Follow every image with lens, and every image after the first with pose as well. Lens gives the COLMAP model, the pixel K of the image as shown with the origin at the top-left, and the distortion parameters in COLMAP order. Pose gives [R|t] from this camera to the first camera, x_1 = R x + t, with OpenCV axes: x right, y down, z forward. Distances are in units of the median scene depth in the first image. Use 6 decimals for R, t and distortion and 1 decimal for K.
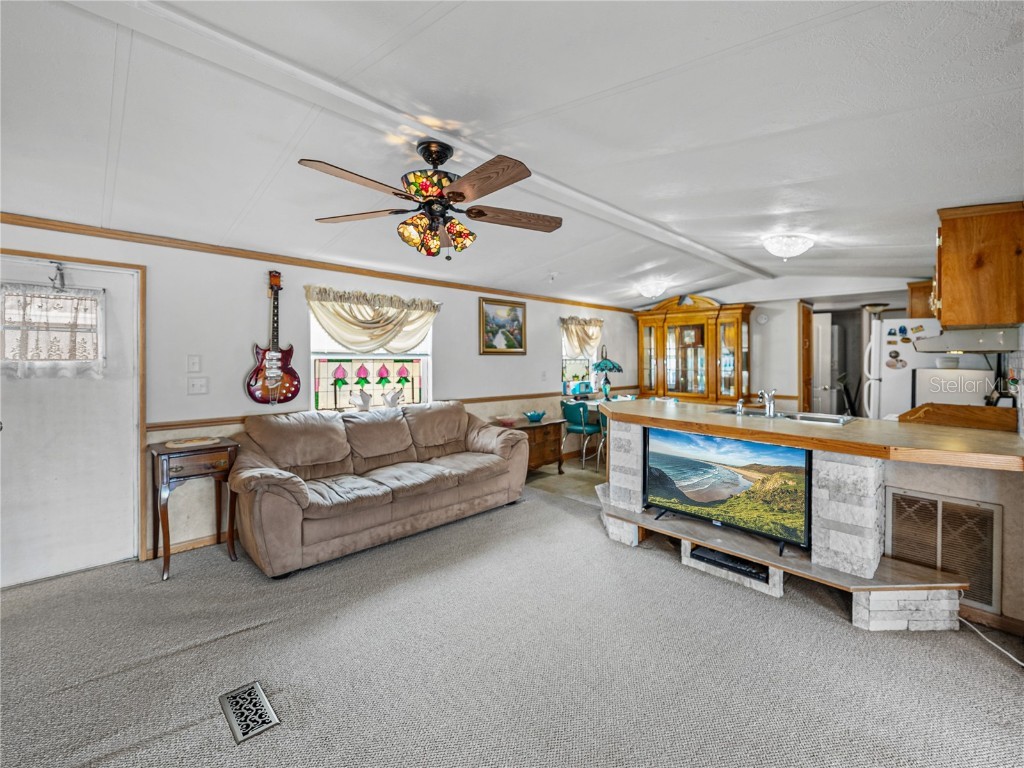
lens RADIAL K [[445.5, 0, 510.8], [0, 445.5, 352.0], [0, 0, 1]] dist [0.029690, -0.000117]
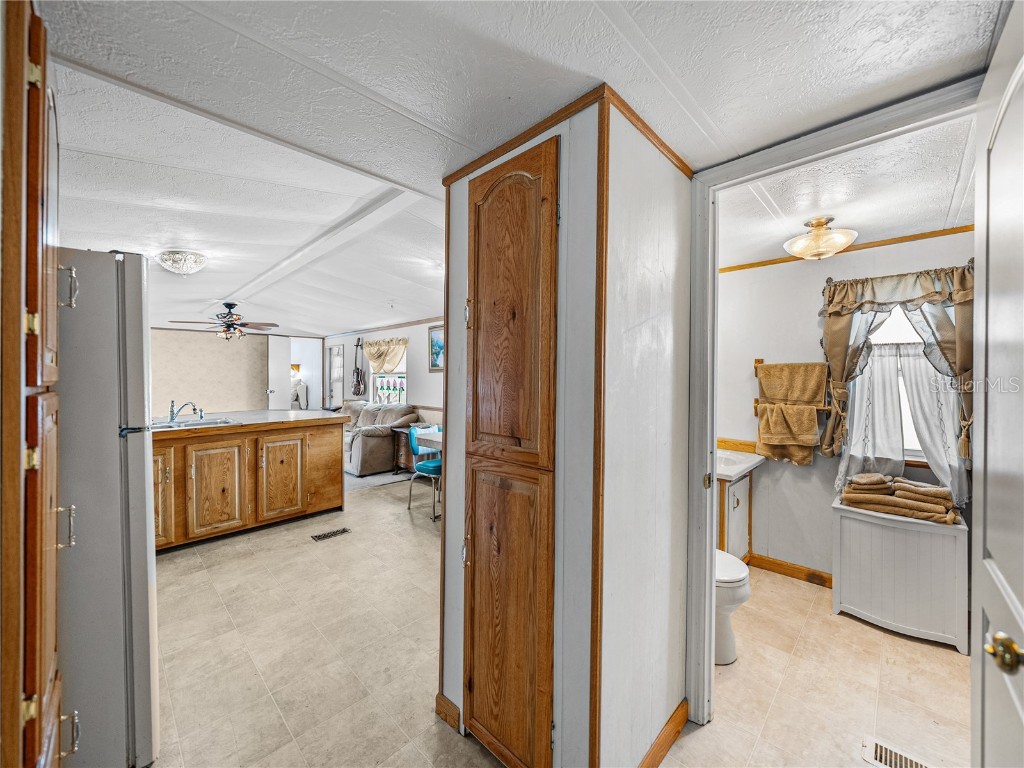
lens RADIAL K [[406.1, 0, 513.4], [0, 406.1, 375.2], [0, 0, 1]] dist [-0.000342, 0.000023]
pose [[0.030800, -0.009221, -0.999483, 1.440294], [0.014232, 0.999860, -0.008786, 0.036507], [0.999424, -0.013954, 0.030927, 1.589614]]
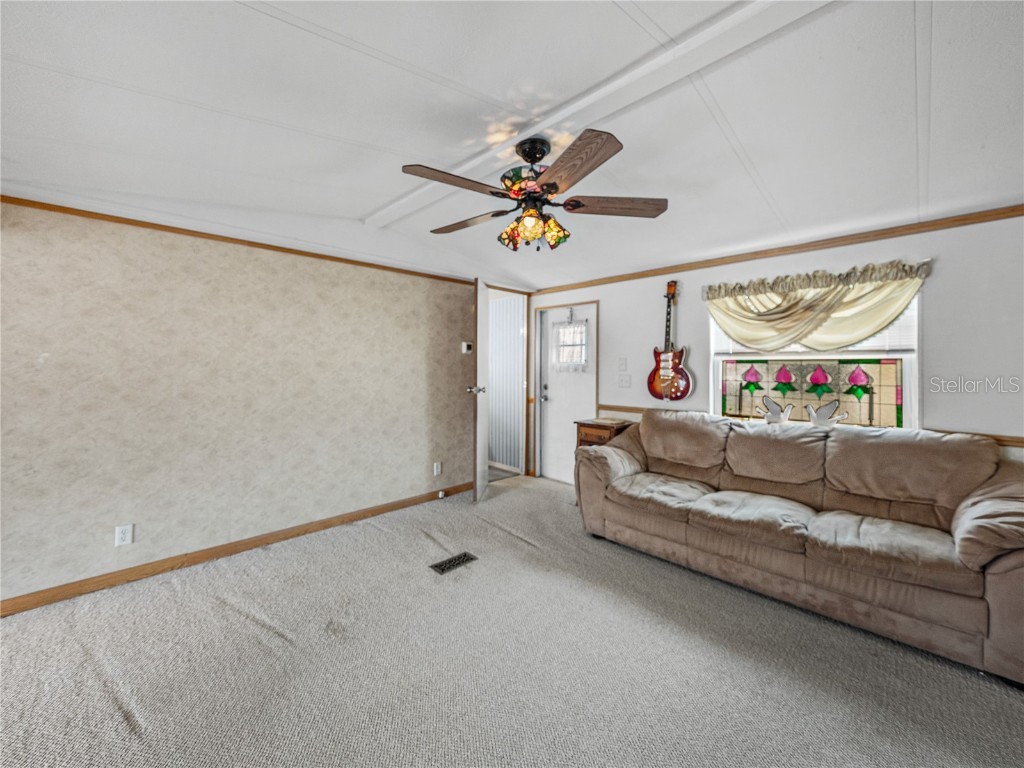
lens RADIAL K [[404.3, 0, 512.8], [0, 404.3, 361.3], [0, 0, 1]] dist [-0.002658, -0.000182]
pose [[0.013088, -0.025771, -0.999582, 0.423724], [0.006440, 0.999649, -0.025689, 0.037739], [0.999894, -0.006101, 0.013249, 0.548911]]
